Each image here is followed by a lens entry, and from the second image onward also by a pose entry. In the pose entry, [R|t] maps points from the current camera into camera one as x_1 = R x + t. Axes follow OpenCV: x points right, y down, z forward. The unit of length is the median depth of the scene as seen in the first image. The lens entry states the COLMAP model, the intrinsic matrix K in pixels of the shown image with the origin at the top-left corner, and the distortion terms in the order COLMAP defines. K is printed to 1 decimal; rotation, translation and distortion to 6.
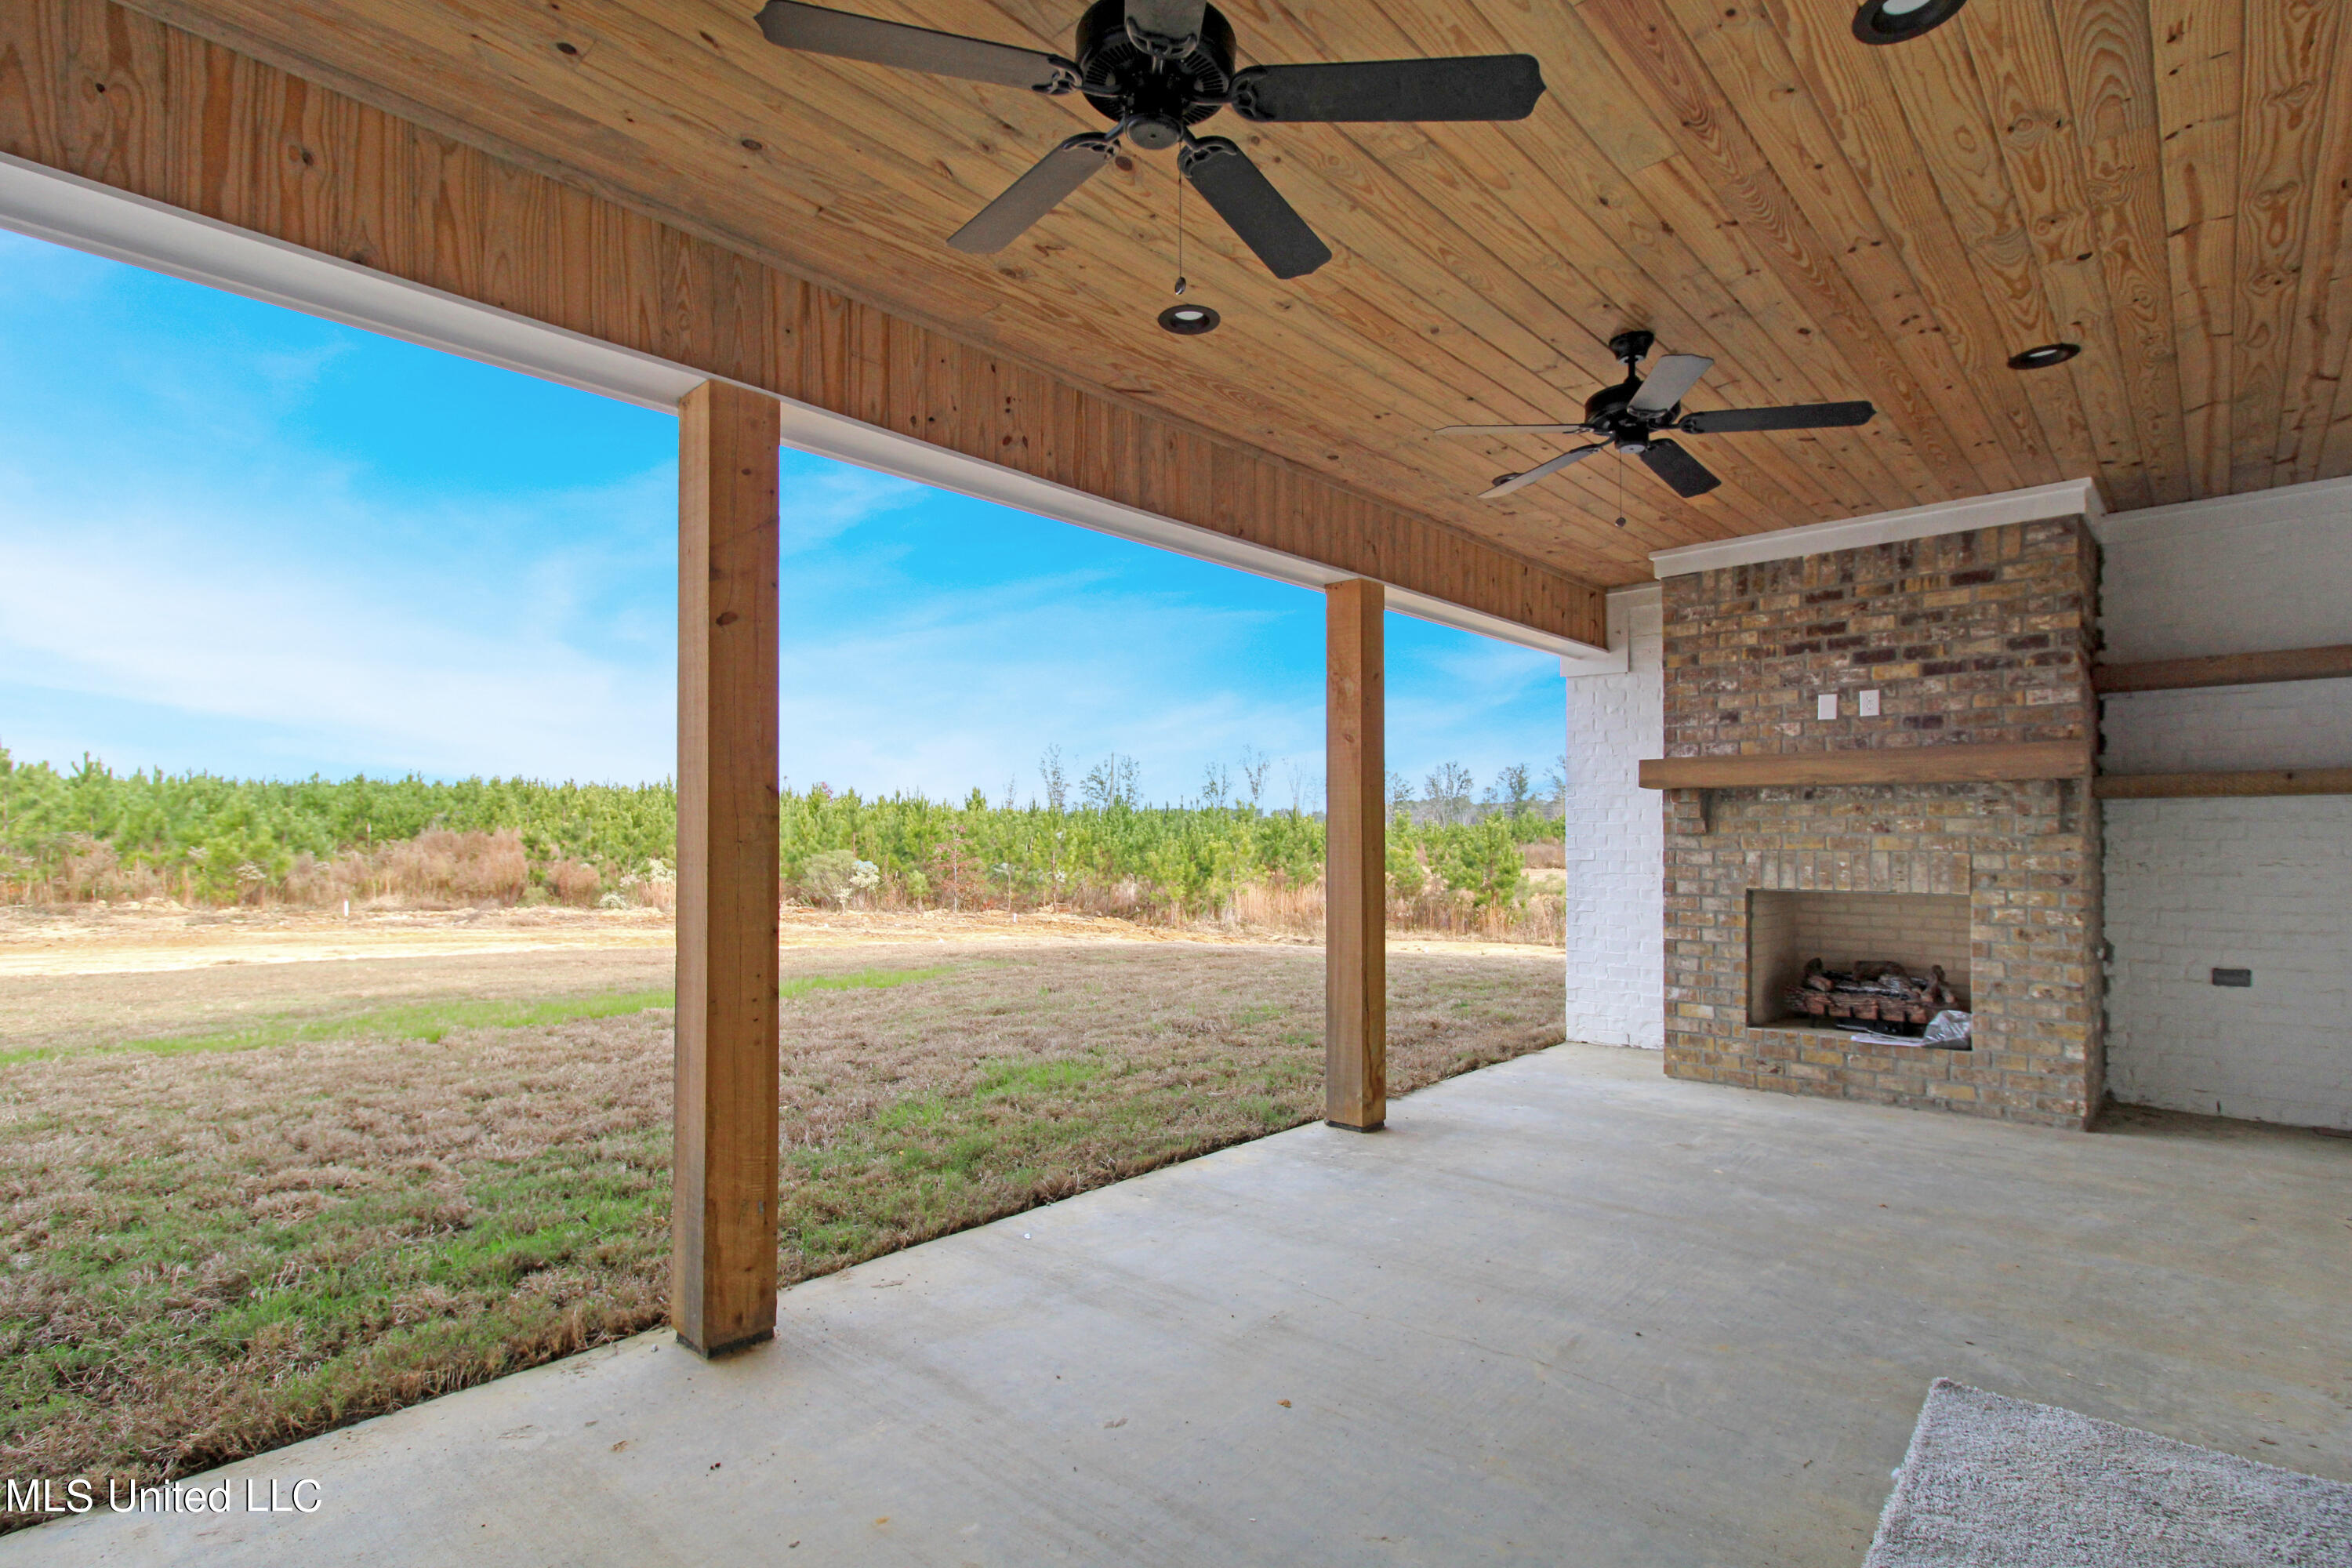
lens RADIAL K [[1121.5, 0, 1177.1], [0, 1121.5, 837.0], [0, 0, 1]] dist [0.001922, 0.000500]
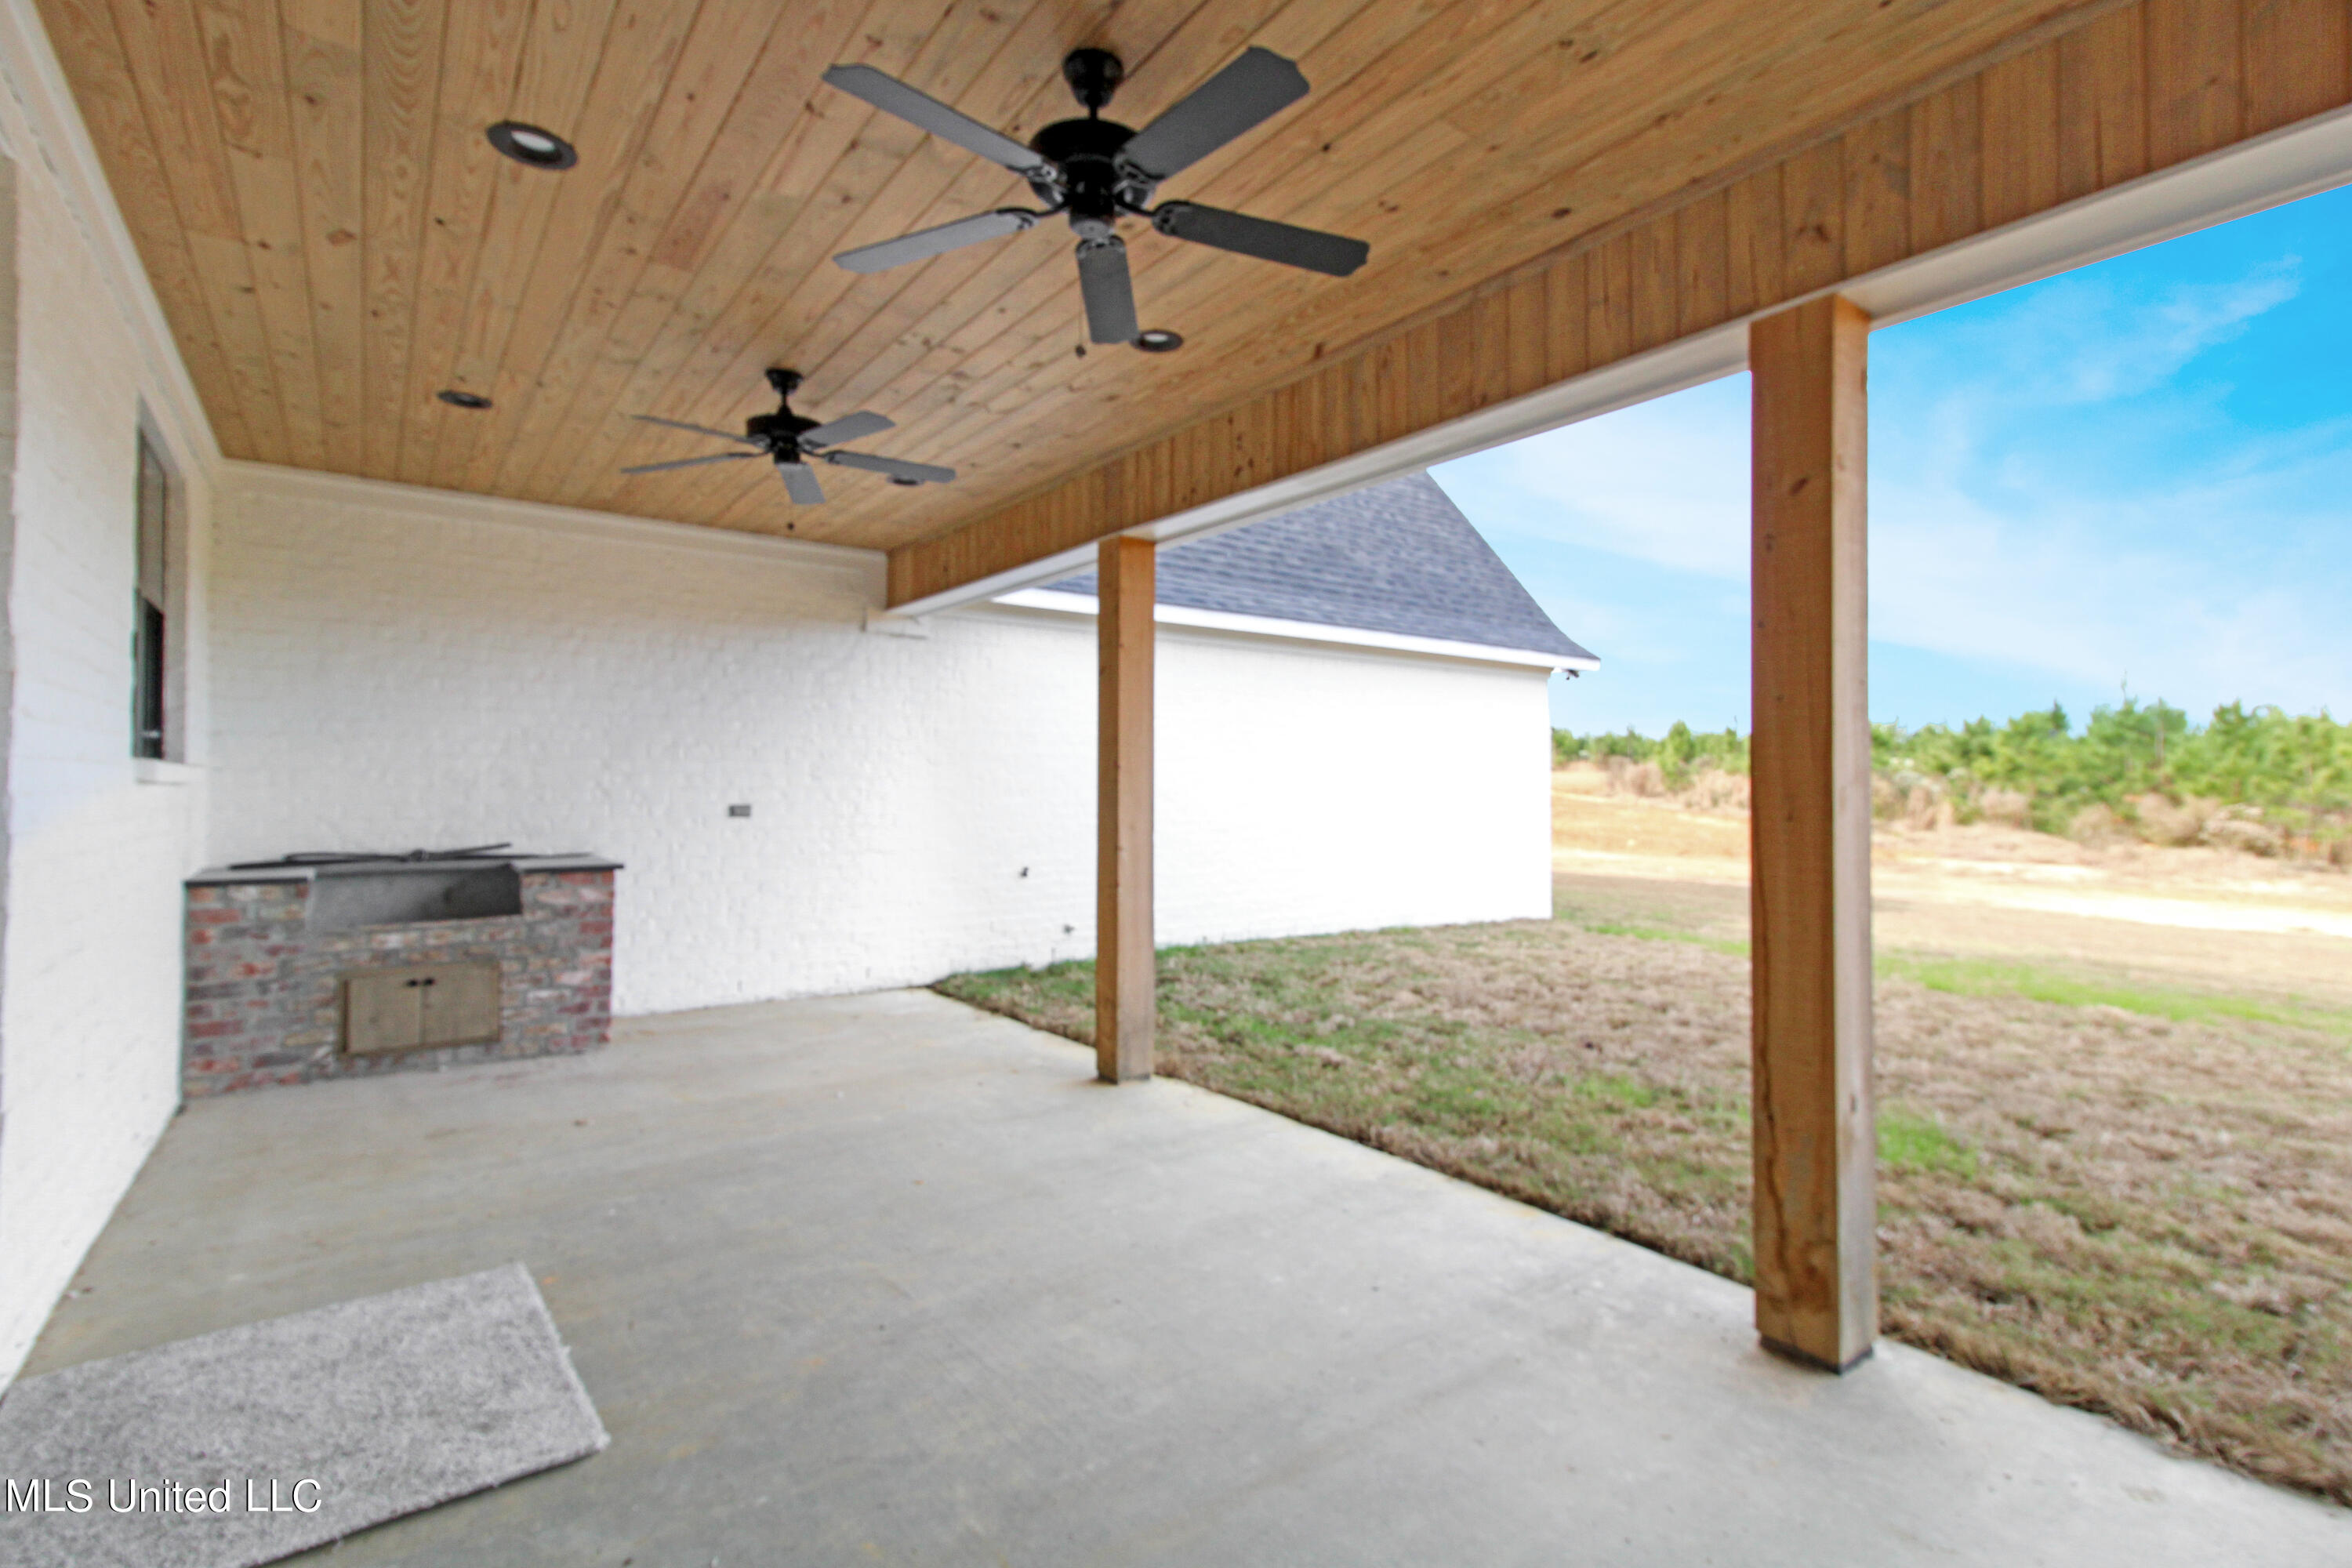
lens RADIAL K [[1084.7, 0, 1176.0], [0, 1084.7, 784.0], [0, 0, 1]] dist [0.027242, 0.000020]
pose [[-0.181405, -0.003546, -0.983402, 0.917731], [0.001374, 0.999992, -0.003859, -0.004586], [0.983408, -0.002051, -0.181399, 1.019199]]
